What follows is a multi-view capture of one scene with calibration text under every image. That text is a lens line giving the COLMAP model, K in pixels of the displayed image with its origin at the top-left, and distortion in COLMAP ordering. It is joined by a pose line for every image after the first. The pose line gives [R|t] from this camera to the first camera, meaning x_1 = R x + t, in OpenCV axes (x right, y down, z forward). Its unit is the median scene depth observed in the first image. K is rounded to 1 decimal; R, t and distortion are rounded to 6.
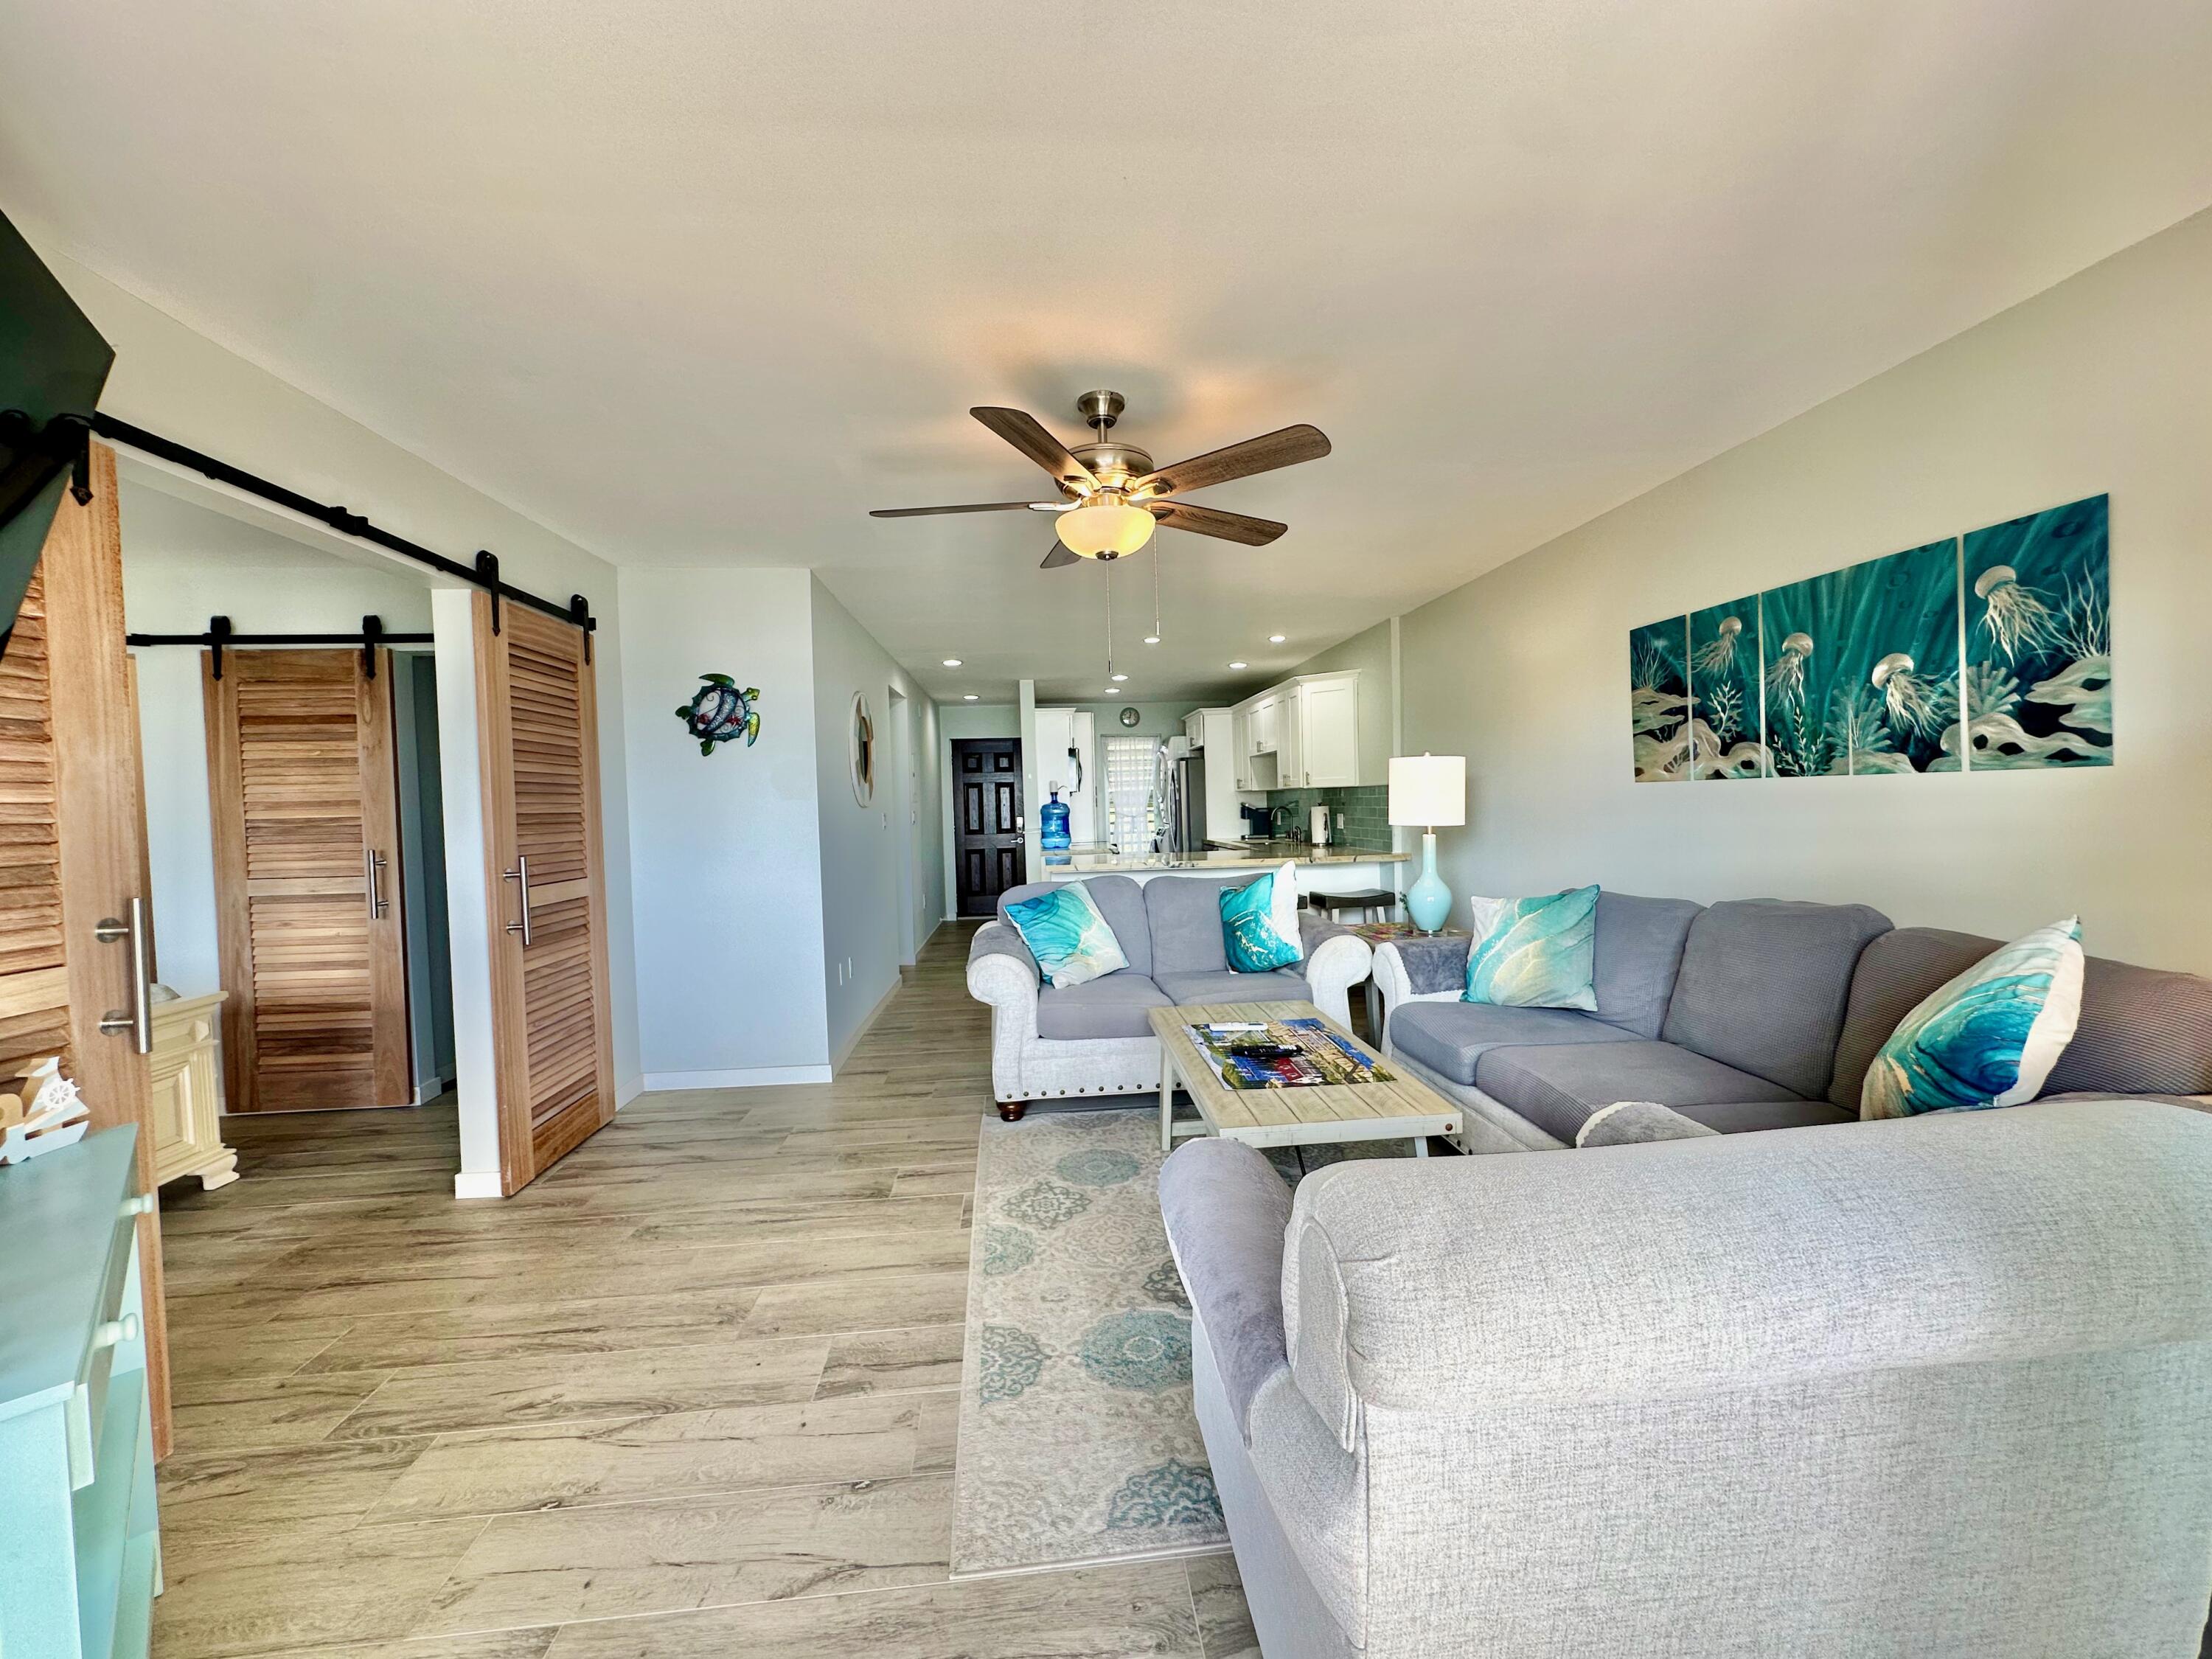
lens RADIAL K [[884.8, 0, 1106.0], [0, 884.8, 829.5], [0, 0, 1]] dist [-0.008249, 0.002649]
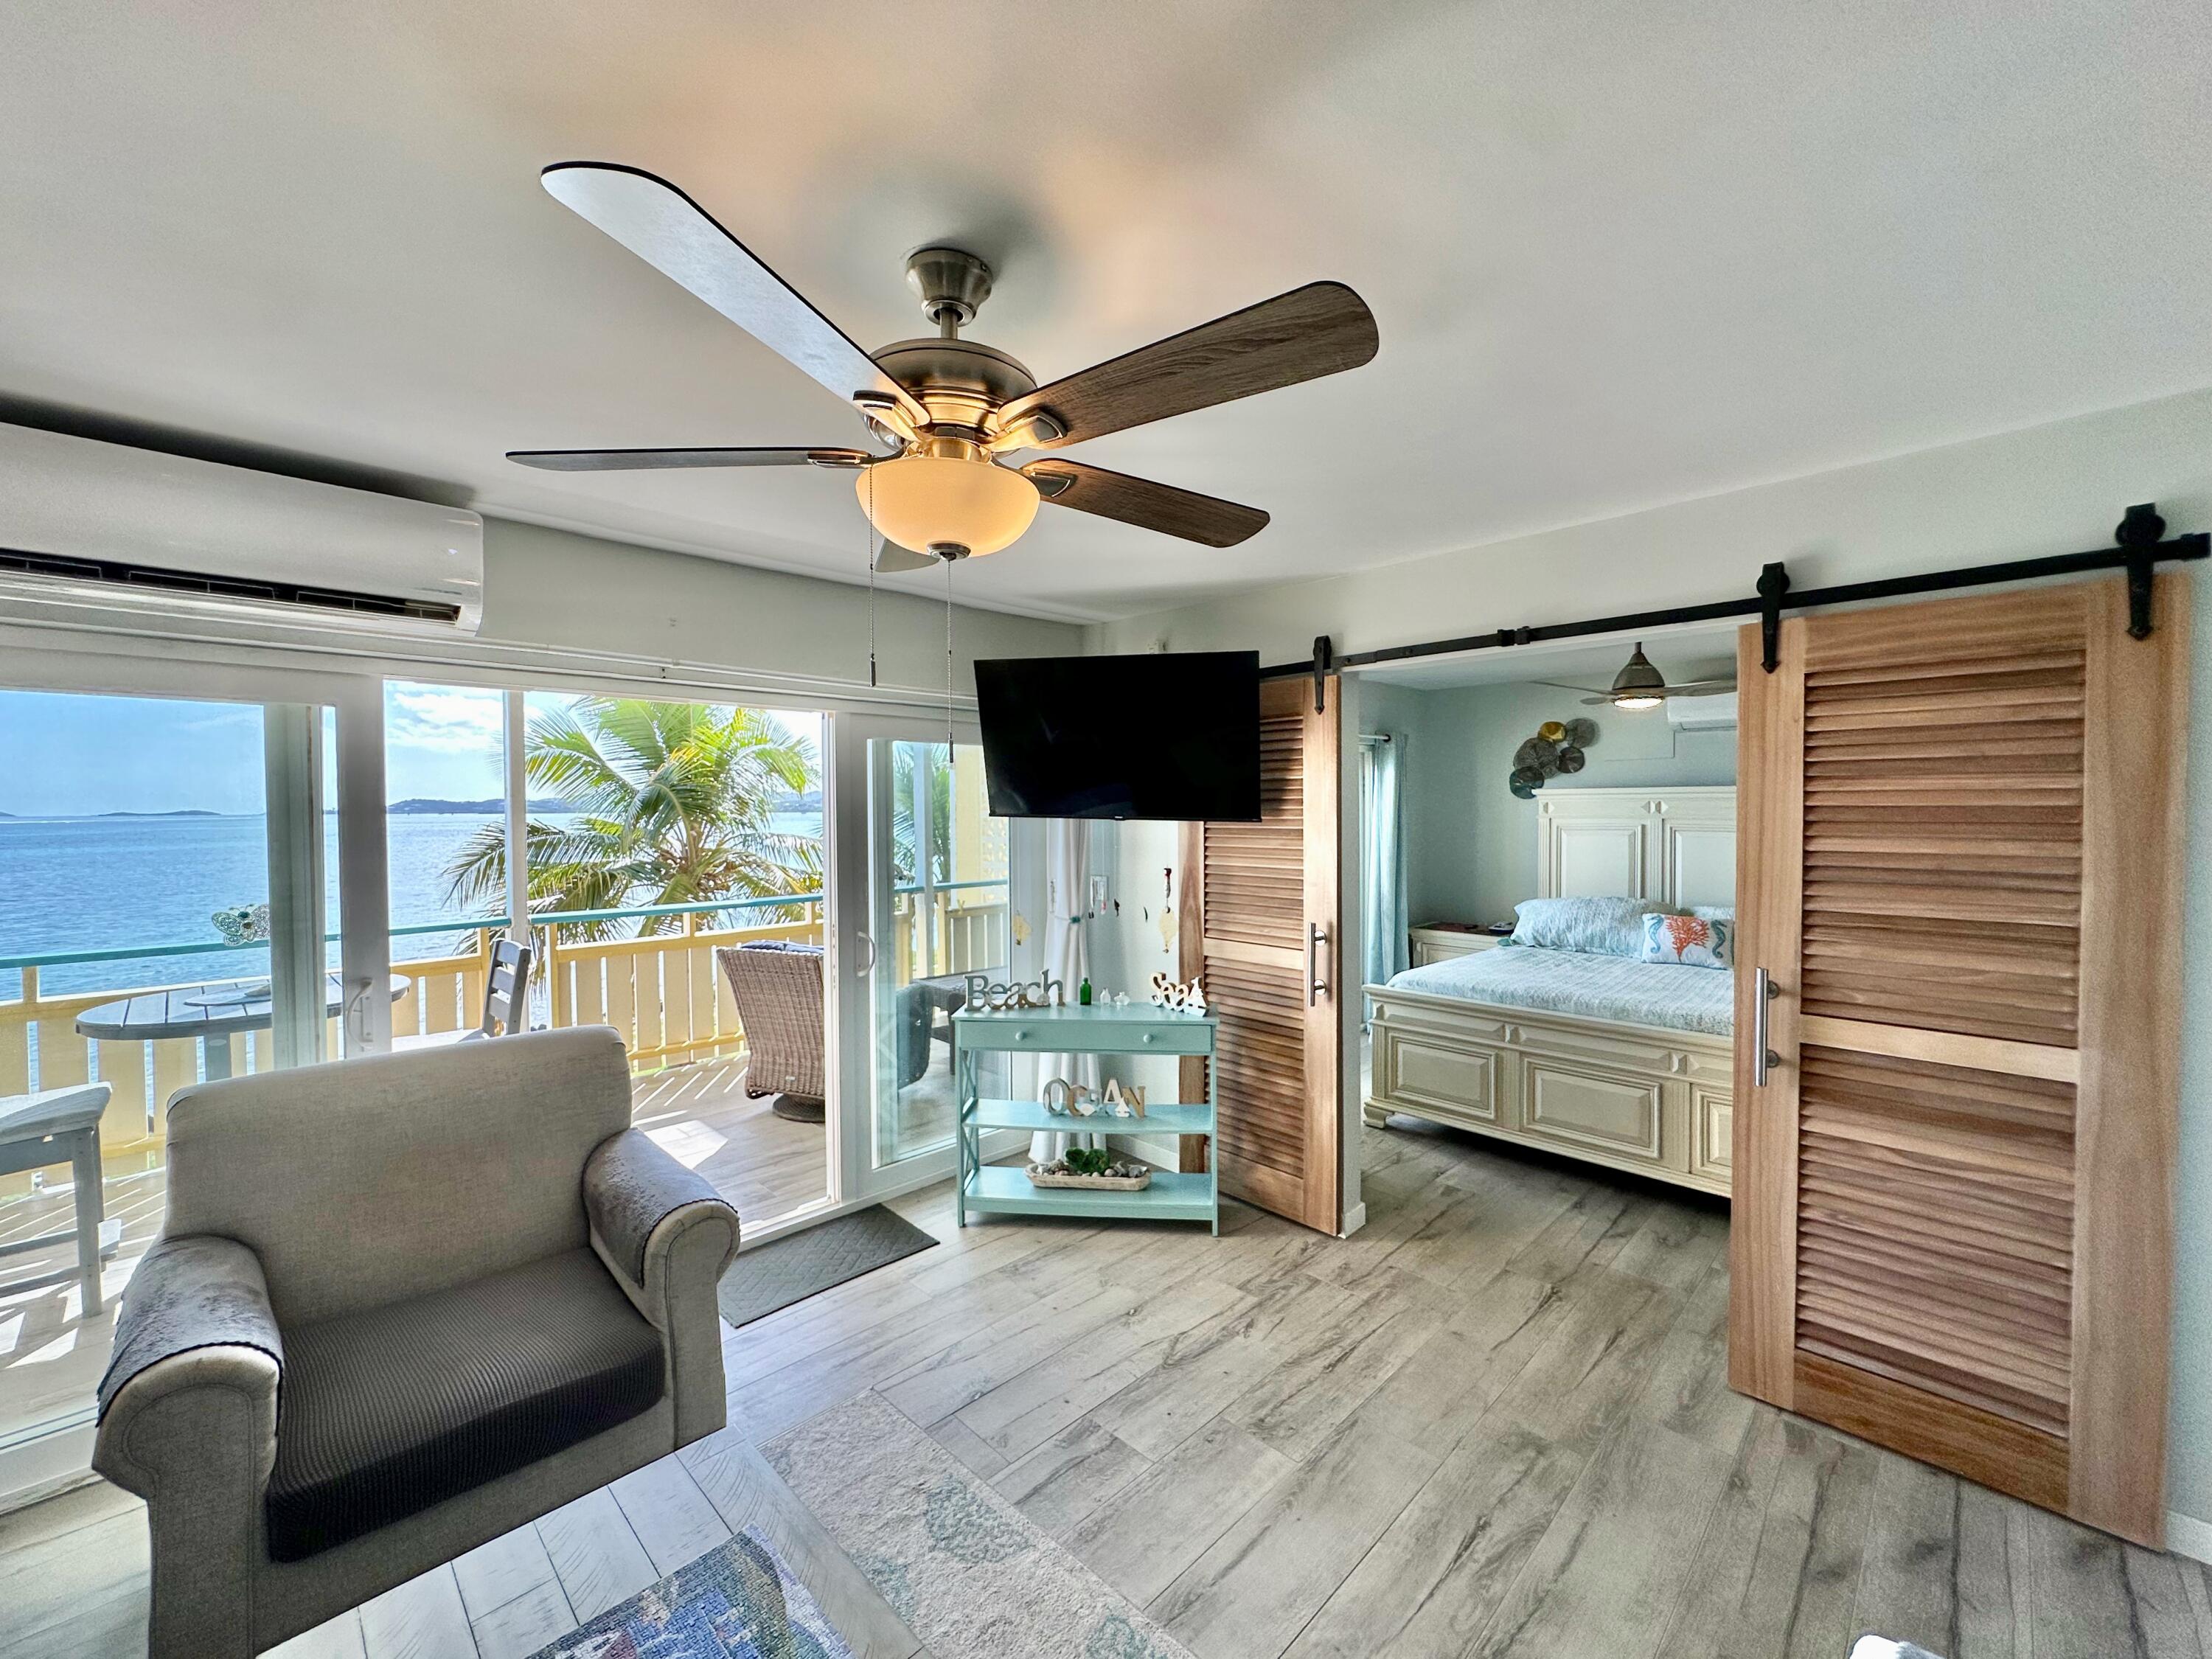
lens RADIAL K [[884.8, 0, 1106.0], [0, 884.8, 829.5], [0, 0, 1]] dist [-0.008249, 0.002649]
pose [[-0.772795, 0.048768, -0.632779, 0.263897], [0.008159, 0.997724, 0.066930, -0.160653], [0.634603, 0.046560, -0.771434, 1.392904]]
